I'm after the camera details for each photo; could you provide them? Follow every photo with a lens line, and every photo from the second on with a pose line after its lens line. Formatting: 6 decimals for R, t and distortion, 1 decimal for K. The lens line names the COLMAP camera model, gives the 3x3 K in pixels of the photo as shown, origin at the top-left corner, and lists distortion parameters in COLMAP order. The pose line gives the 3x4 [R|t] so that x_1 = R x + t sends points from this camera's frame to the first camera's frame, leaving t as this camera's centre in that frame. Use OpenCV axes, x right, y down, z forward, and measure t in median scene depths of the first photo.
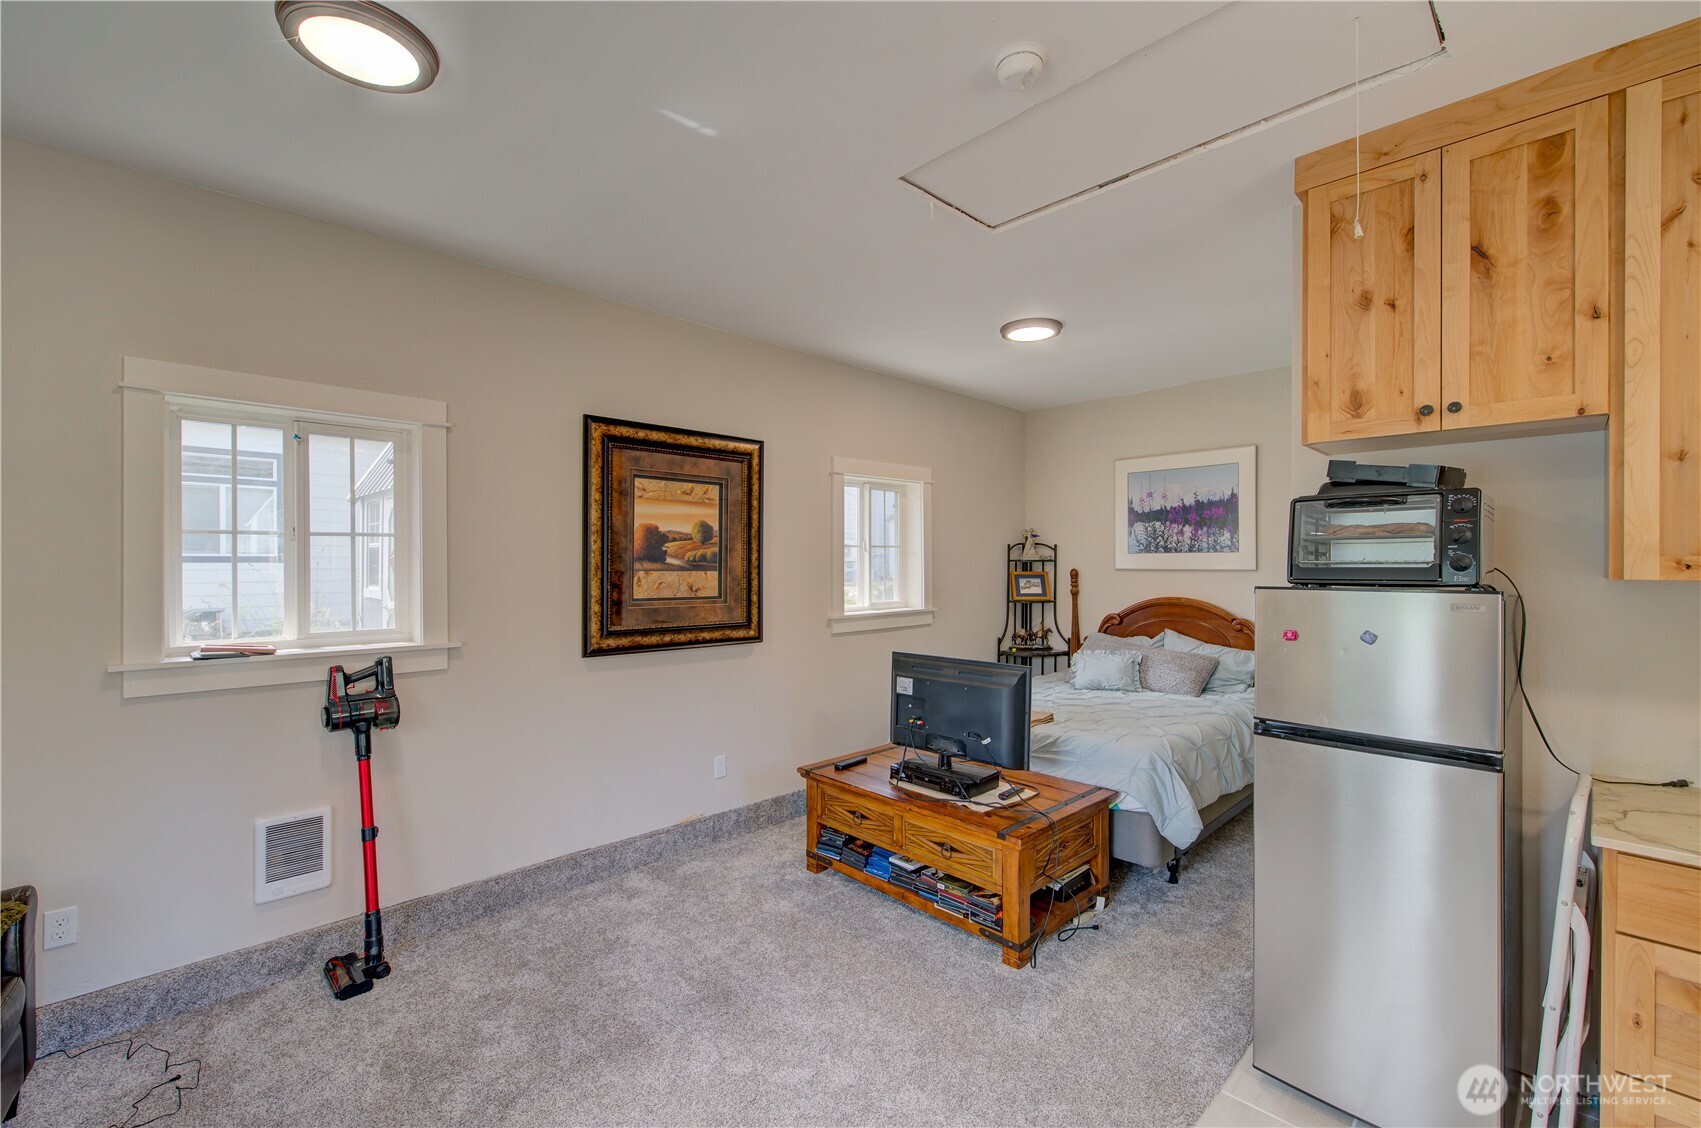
lens RADIAL K [[718.1, 0, 852.9], [0, 718.1, 564.8], [0, 0, 1]] dist [-0.002500, -0.000340]
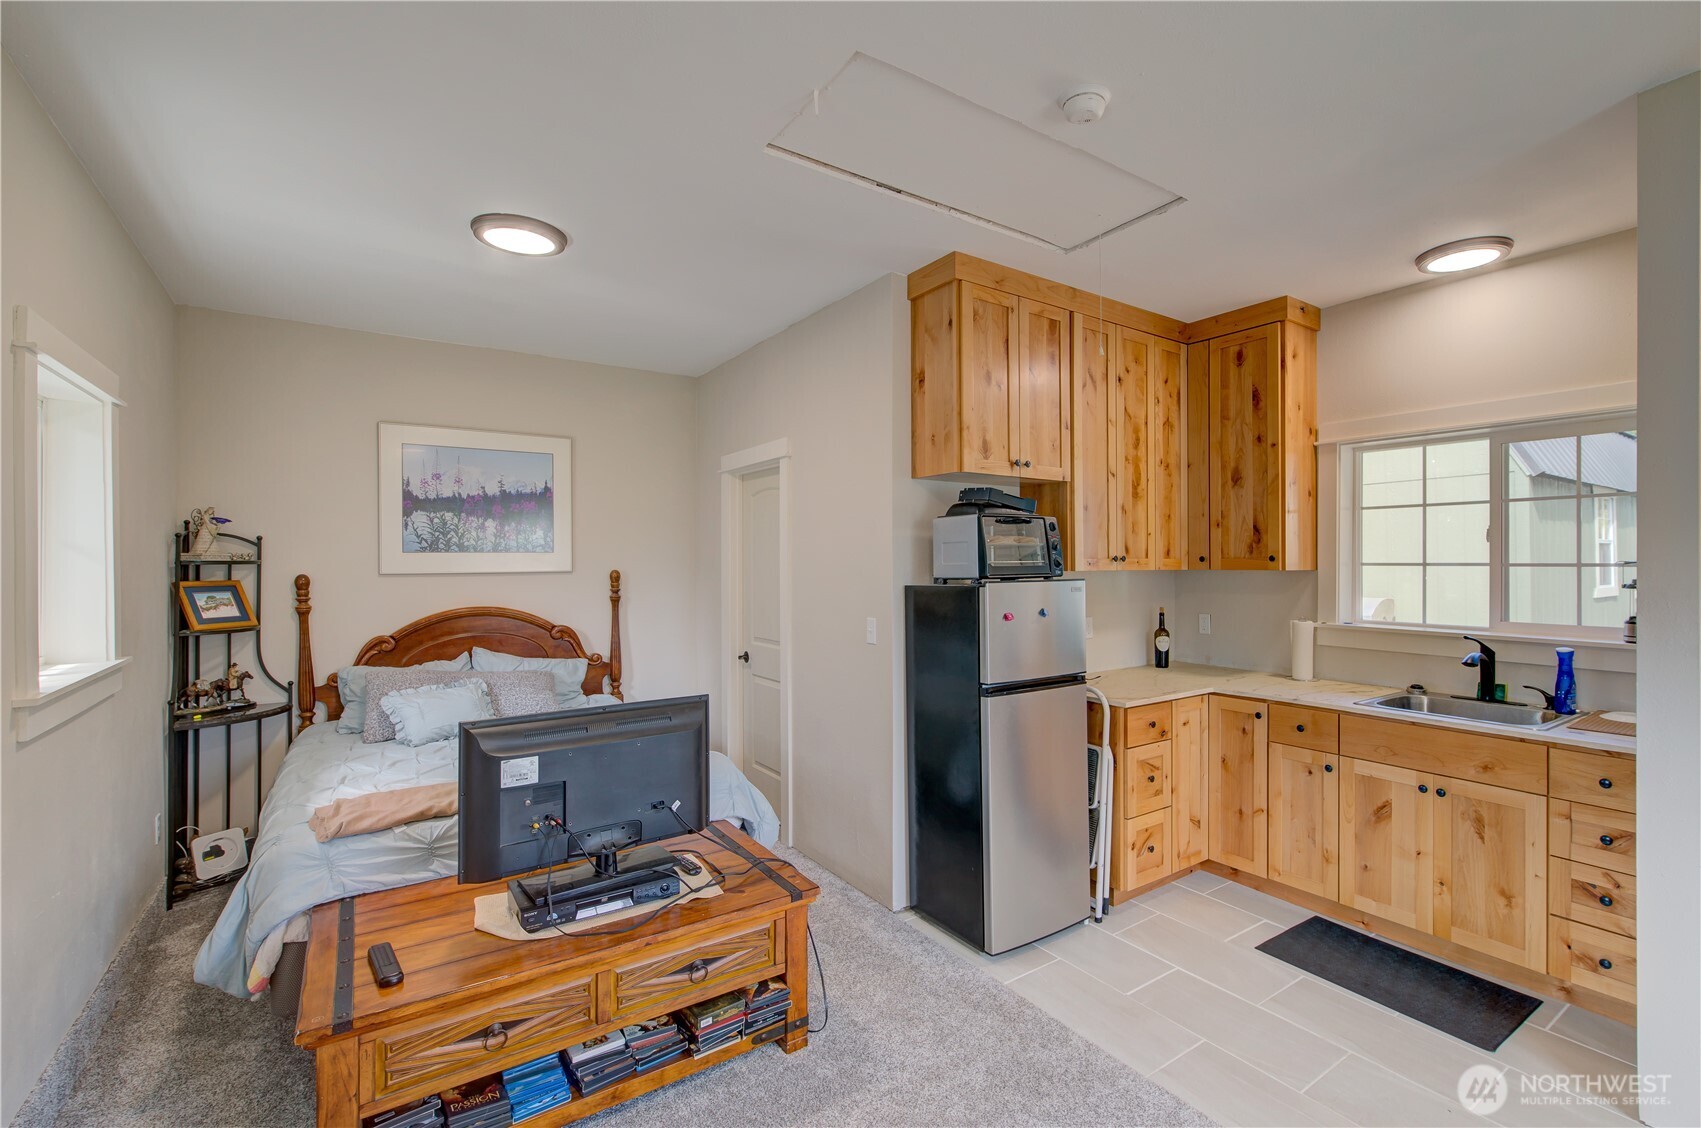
lens RADIAL K [[805.0, 0, 852.7], [0, 805.0, 560.0], [0, 0, 1]] dist [0.001217, 0.000371]
pose [[0.143093, 0.001851, 0.989708, -0.382033], [0.007178, 0.999970, -0.002908, -0.002123], [-0.989683, 0.007521, 0.143075, 0.440609]]
